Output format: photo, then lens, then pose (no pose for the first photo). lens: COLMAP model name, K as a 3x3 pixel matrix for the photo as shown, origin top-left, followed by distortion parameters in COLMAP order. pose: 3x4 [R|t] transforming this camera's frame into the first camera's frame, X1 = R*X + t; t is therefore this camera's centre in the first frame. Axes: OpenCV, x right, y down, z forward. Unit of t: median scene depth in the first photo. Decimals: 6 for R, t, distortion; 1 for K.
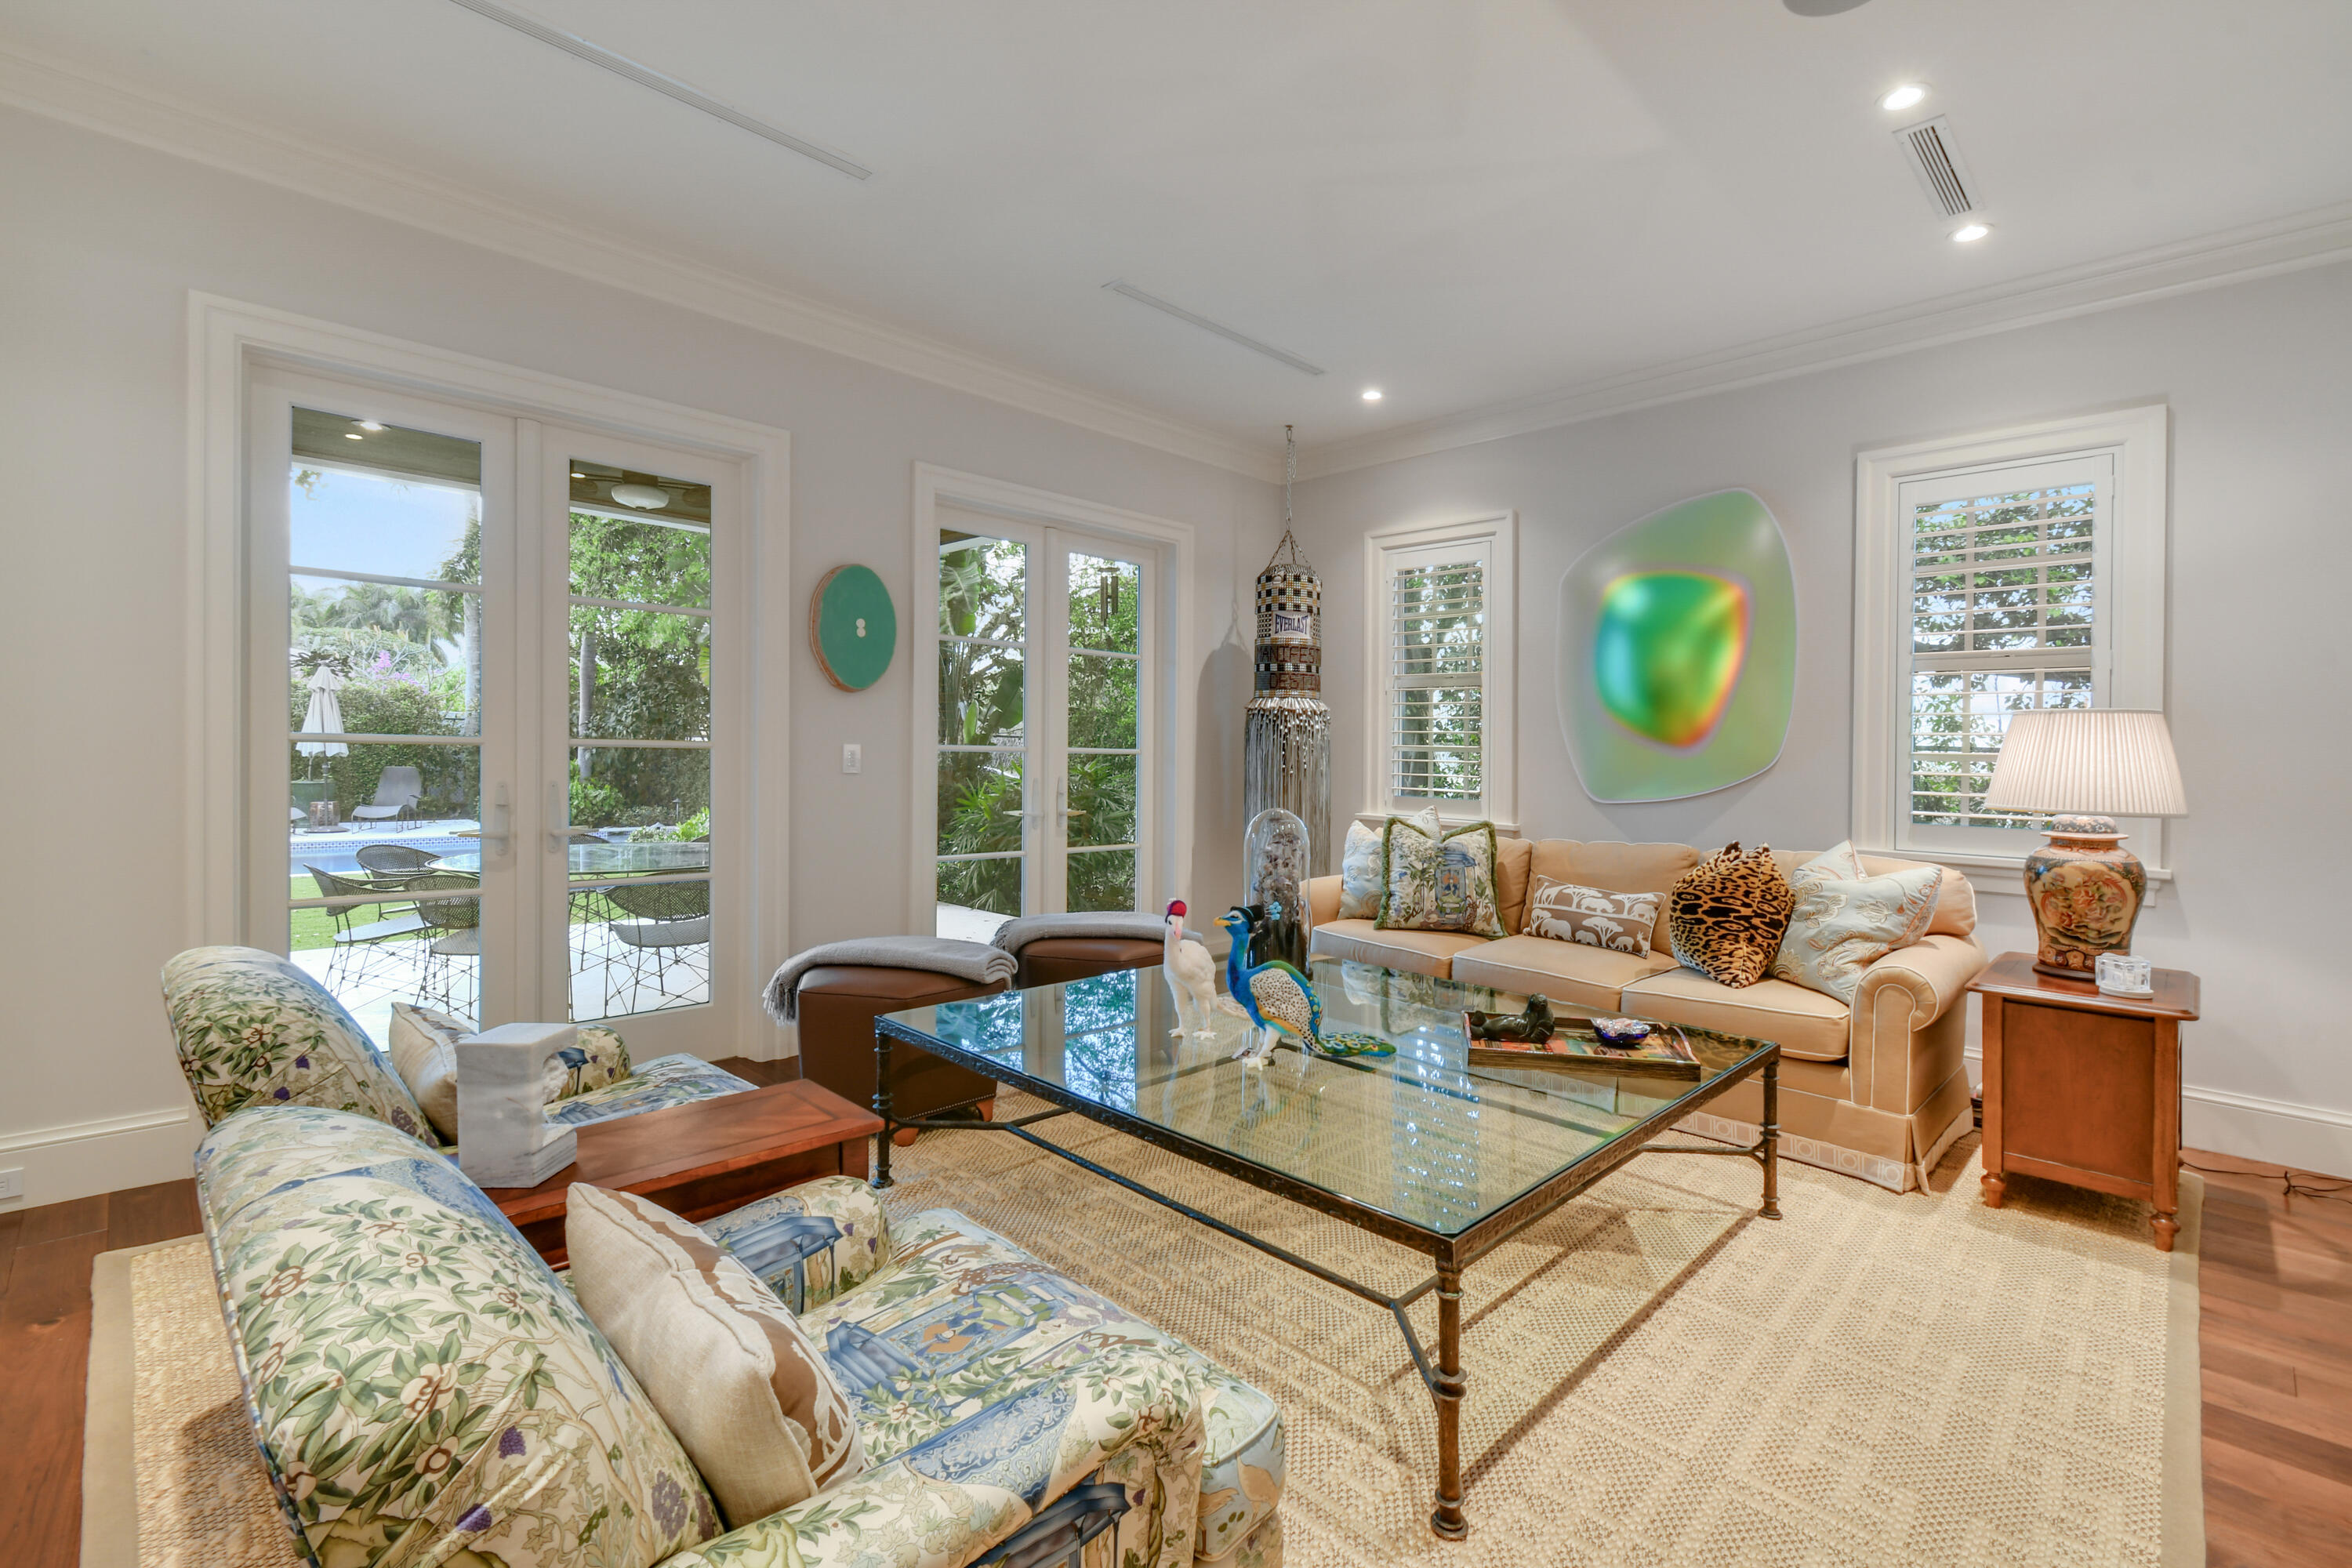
lens RADIAL K [[1043.3, 0, 1223.9], [0, 1043.3, 767.5], [0, 0, 1]] dist [0.015271, 0.000063]
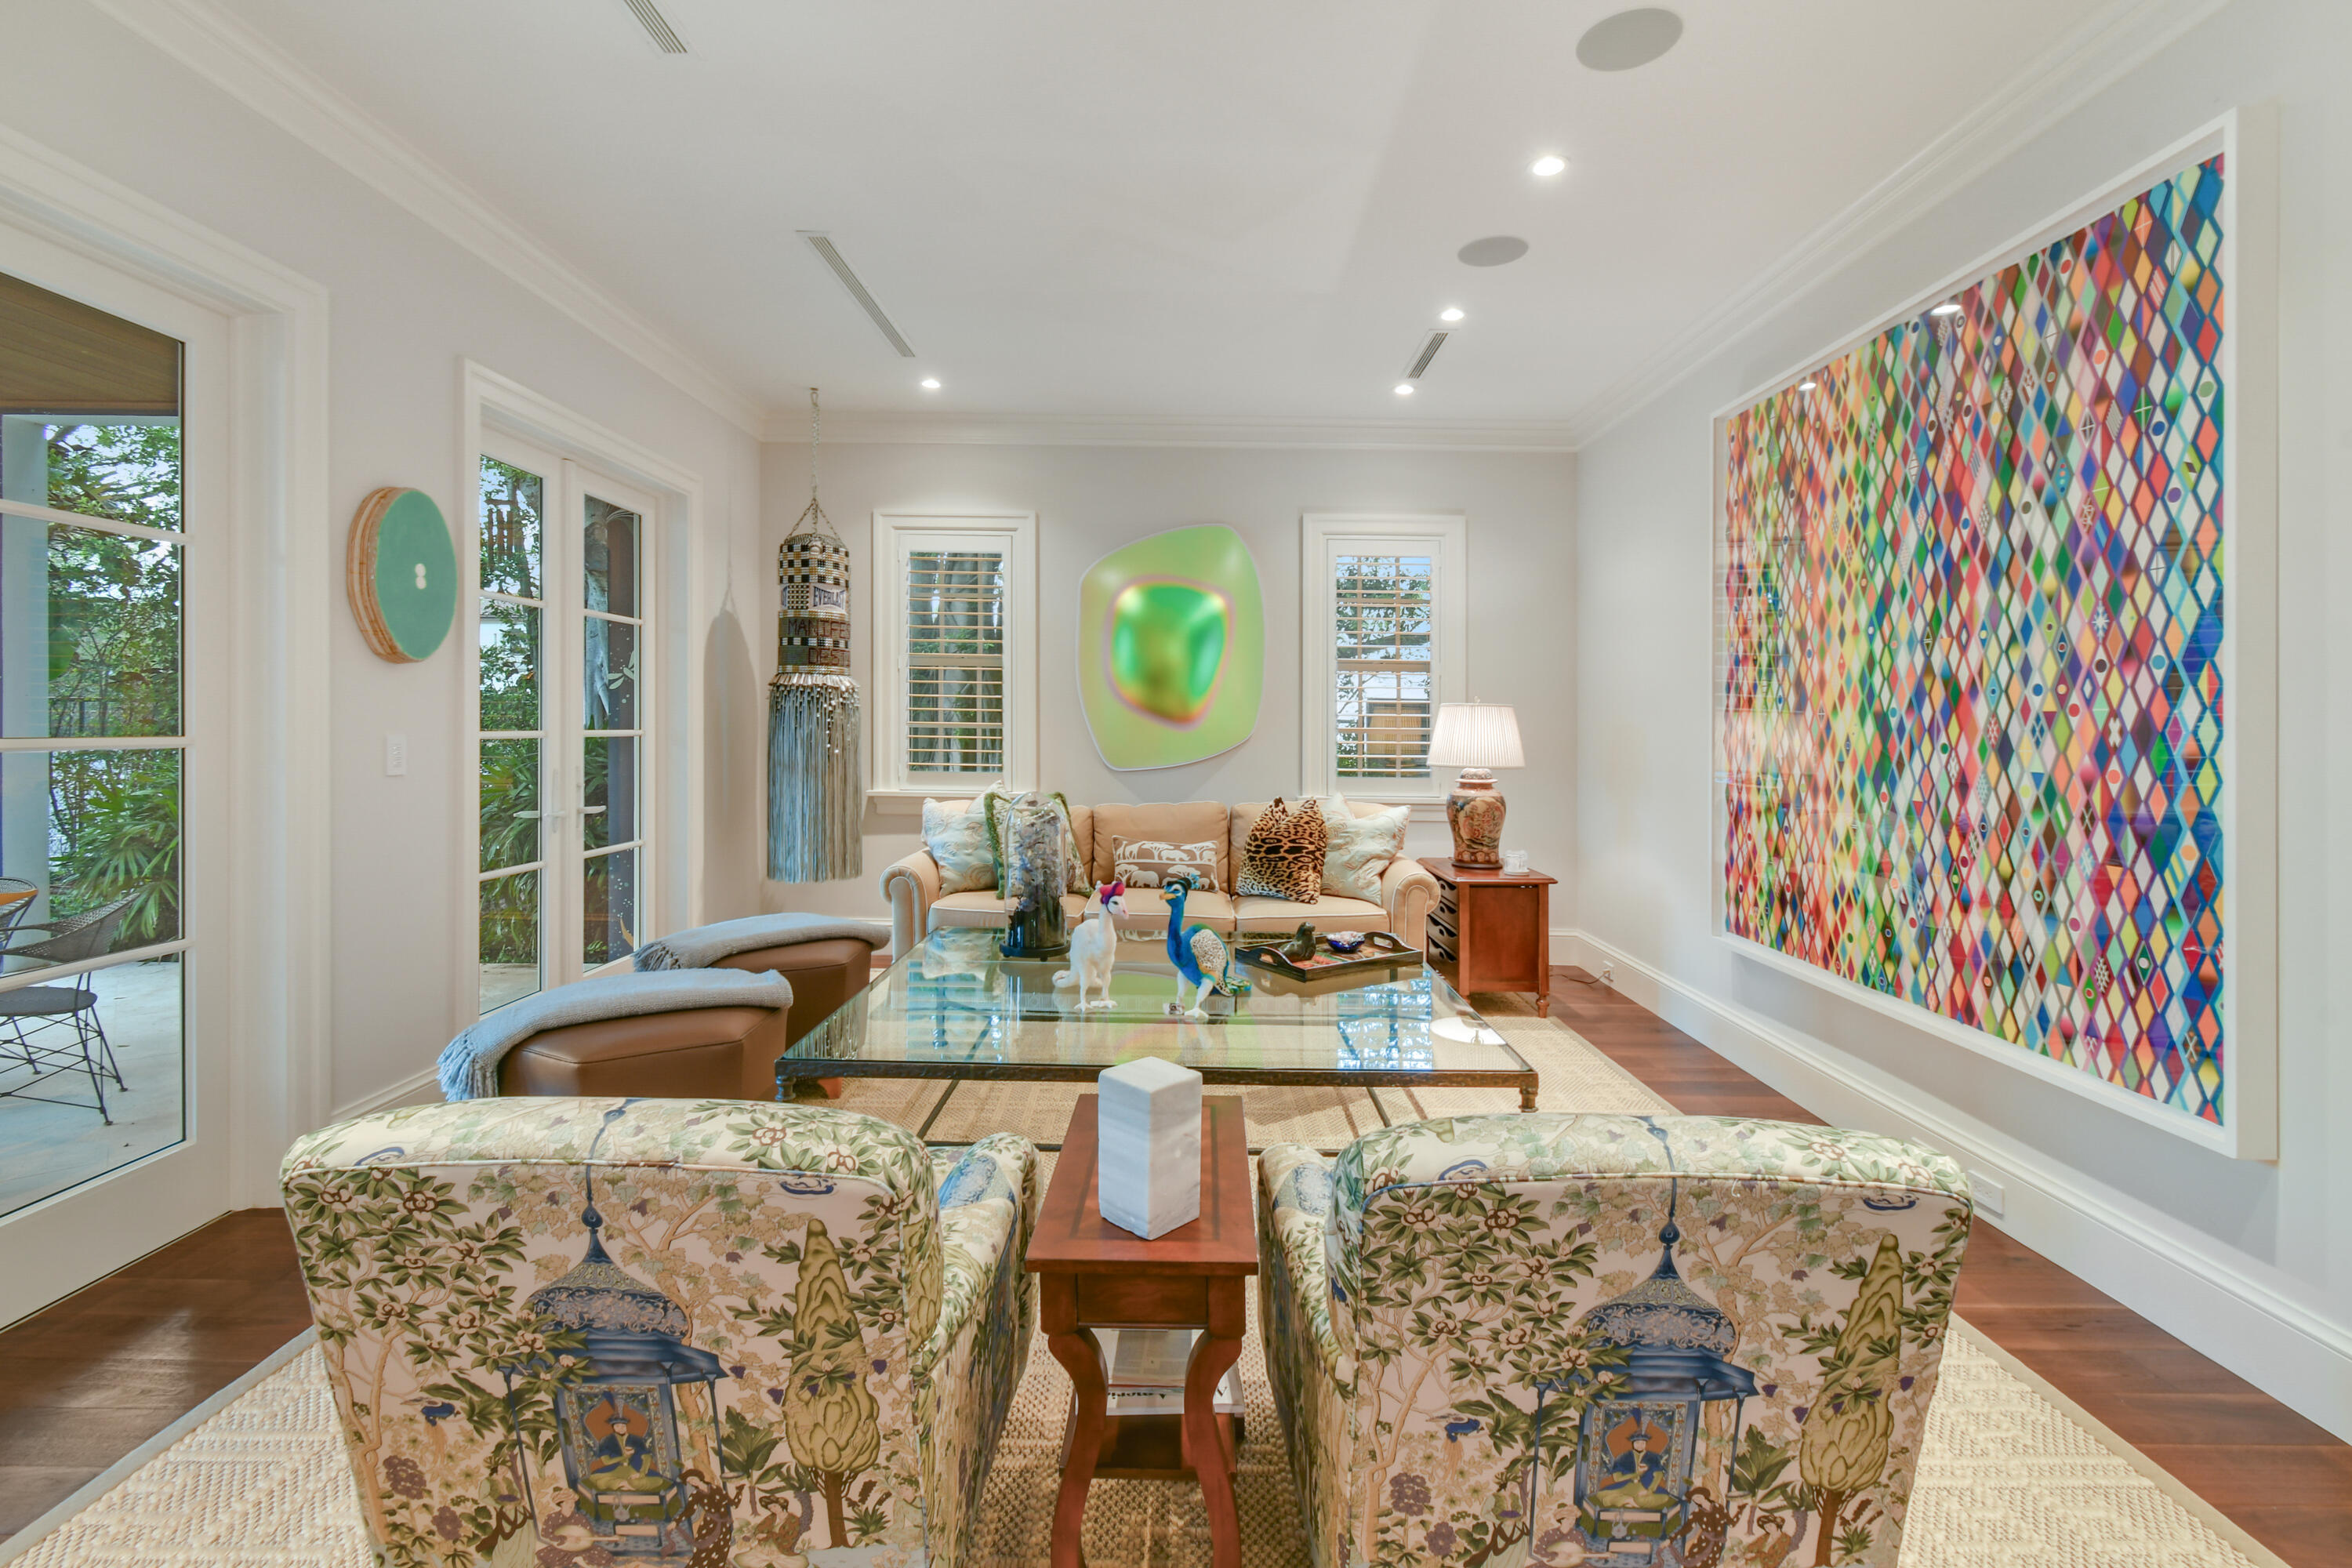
lens RADIAL K [[1050.3, 0, 1172.7], [0, 1050.3, 729.3], [0, 0, 1]] dist [-0.000743, 0.000088]
pose [[0.726607, -0.015116, 0.686887, -0.486326], [0.013388, 0.999880, 0.007842, -0.025869], [-0.686923, 0.003498, 0.726722, 0.106957]]
